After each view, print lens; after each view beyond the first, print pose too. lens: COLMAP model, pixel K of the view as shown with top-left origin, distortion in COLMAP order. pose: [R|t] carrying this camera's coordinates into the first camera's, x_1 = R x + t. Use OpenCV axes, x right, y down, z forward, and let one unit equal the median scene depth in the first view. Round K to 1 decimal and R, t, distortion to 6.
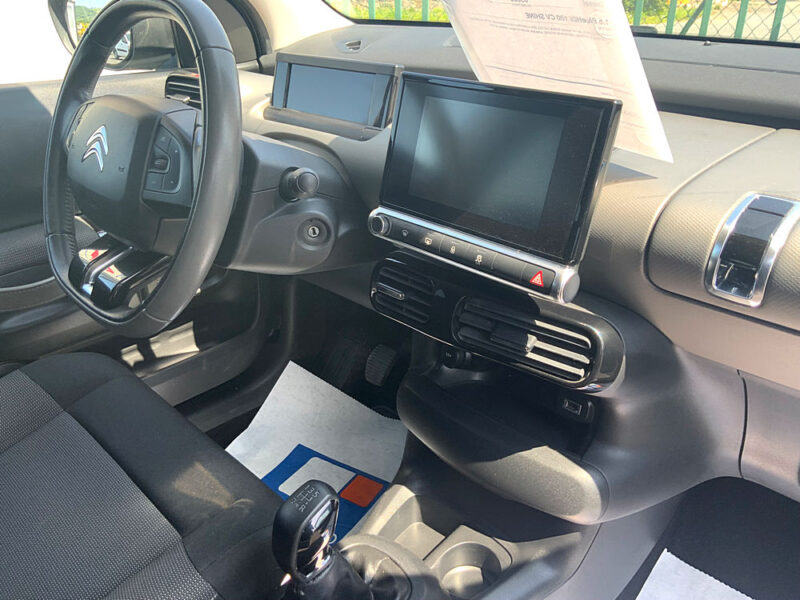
lens RADIAL K [[689.3, 0, 400.0], [0, 689.3, 300.0], [0, 0, 1]] dist [0.005583, -0.016067]
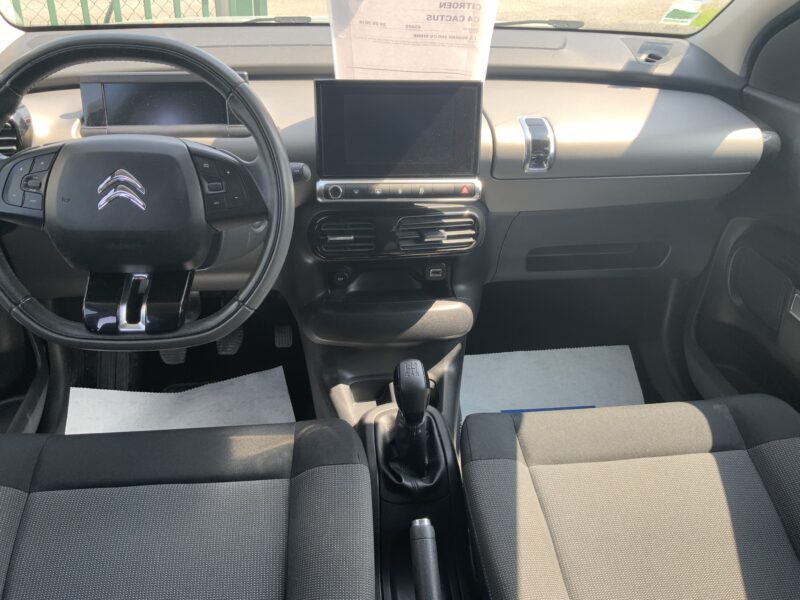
lens RADIAL K [[689.3, 0, 400.0], [0, 689.3, 300.0], [0, 0, 1]] dist [0.005583, -0.016067]
pose [[0.587285, -0.368560, 0.720597, -1.078876], [0.316873, 0.923939, 0.214311, -0.172088], [-0.744773, 0.102476, 0.659402, 0.017379]]
